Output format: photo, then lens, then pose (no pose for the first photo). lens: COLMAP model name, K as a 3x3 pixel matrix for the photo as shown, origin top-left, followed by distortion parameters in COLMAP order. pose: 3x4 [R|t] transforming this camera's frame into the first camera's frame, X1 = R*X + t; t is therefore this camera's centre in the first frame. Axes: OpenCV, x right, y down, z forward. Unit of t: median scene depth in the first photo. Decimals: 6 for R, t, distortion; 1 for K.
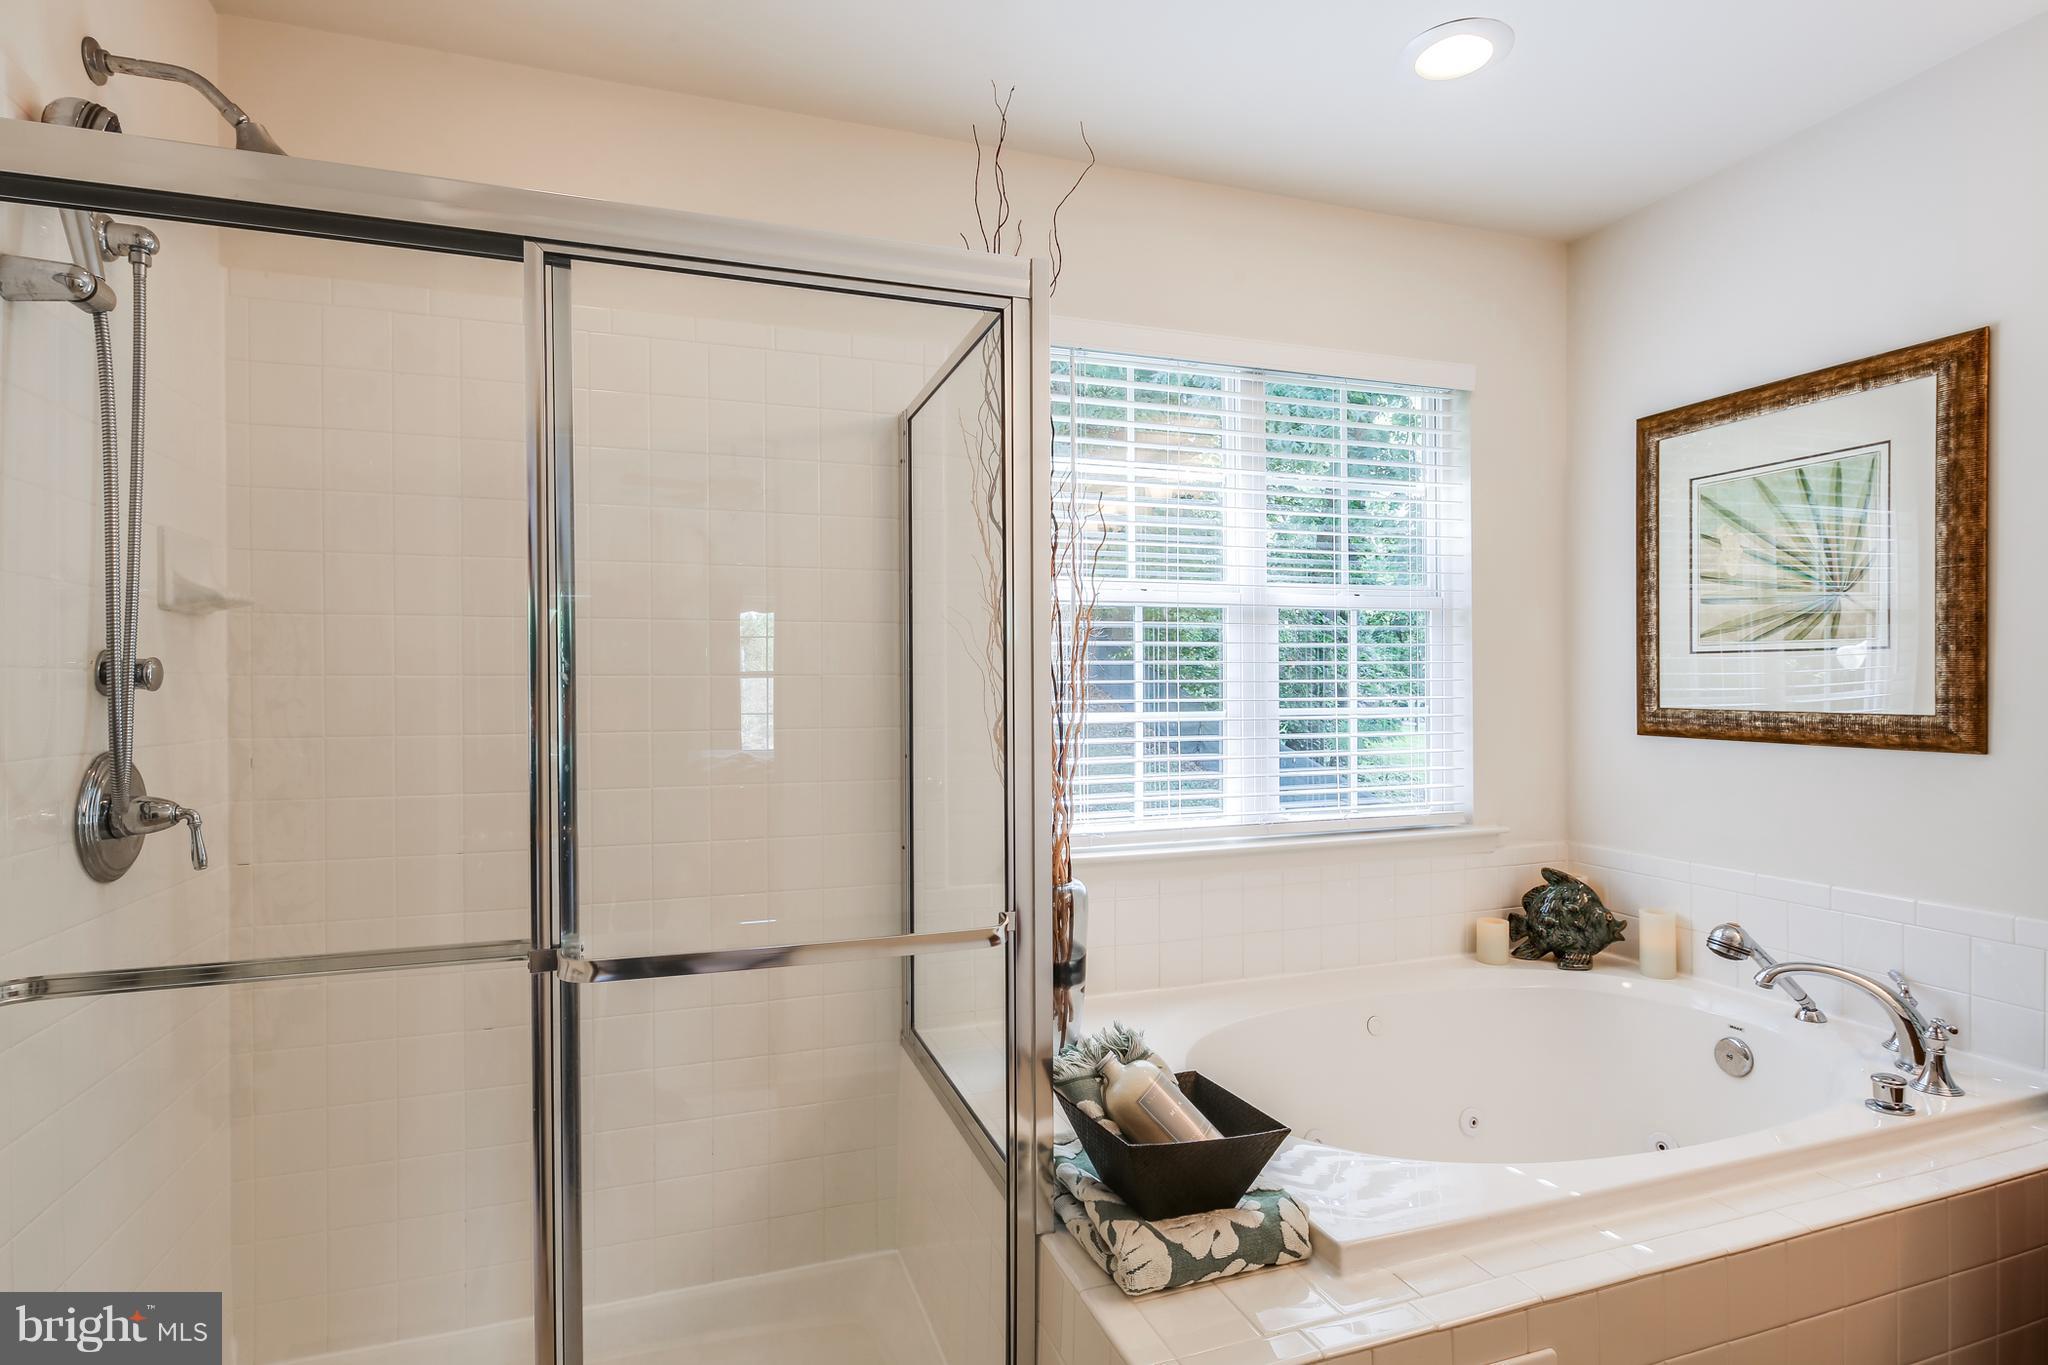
lens RADIAL K [[1025.0, 0, 1024.1], [0, 1025.0, 684.1], [0, 0, 1]] dist [0.004971, -0.001465]
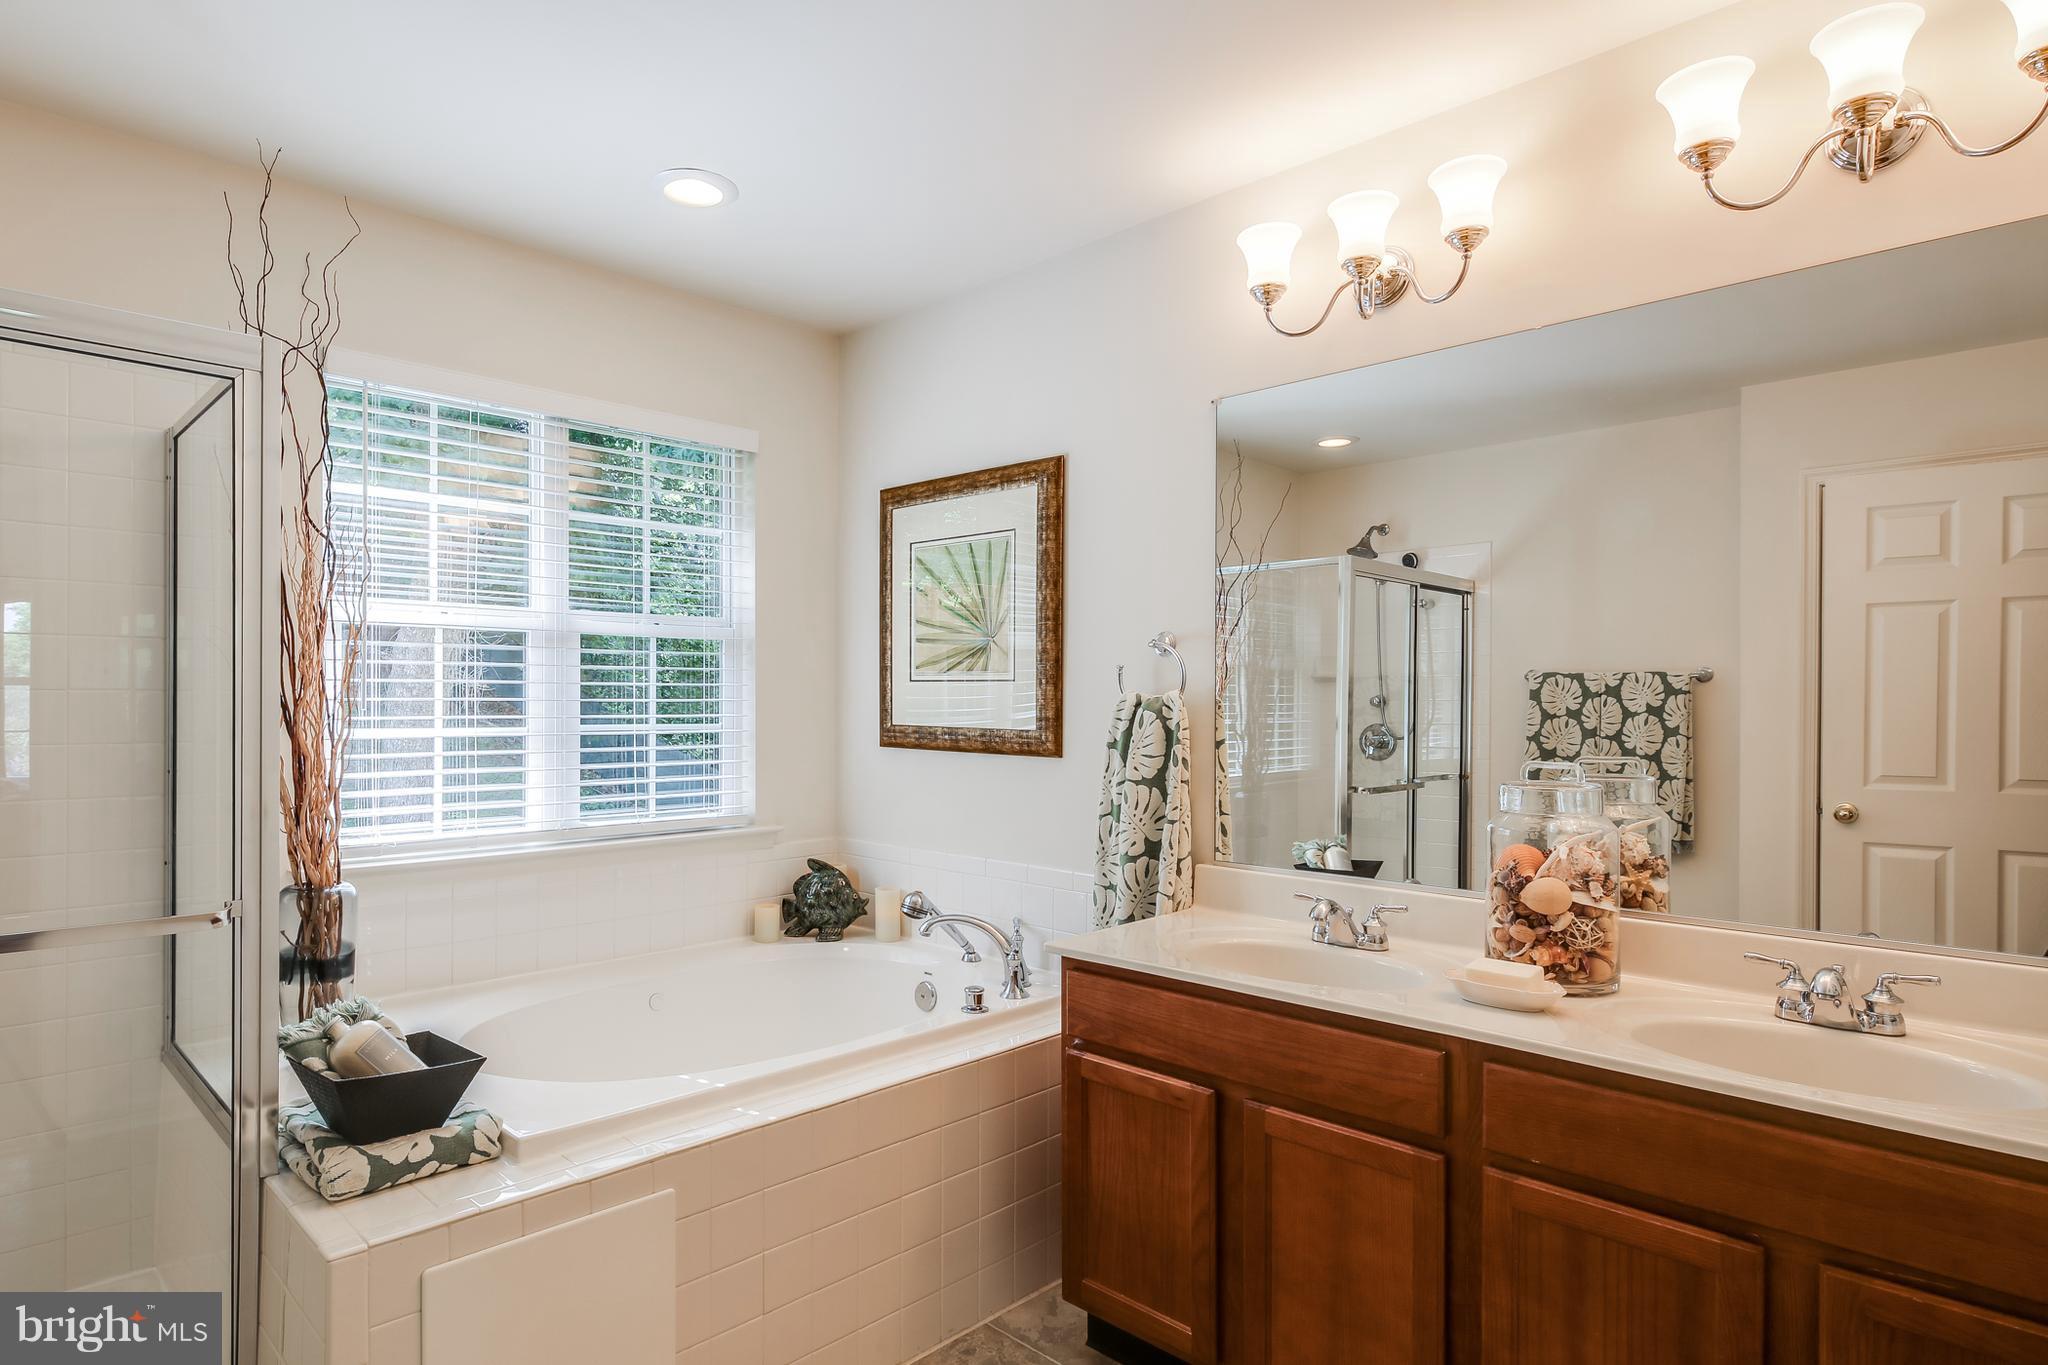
lens RADIAL K [[1246.7, 0, 1022.2], [0, 1246.7, 697.6], [0, 0, 1]] dist [0.008401, -0.002749]
pose [[0.923794, 0.010694, 0.382740, 0.197171], [-0.010513, 0.999941, -0.002566, -0.007888], [-0.382745, -0.001654, 0.923853, -0.477964]]
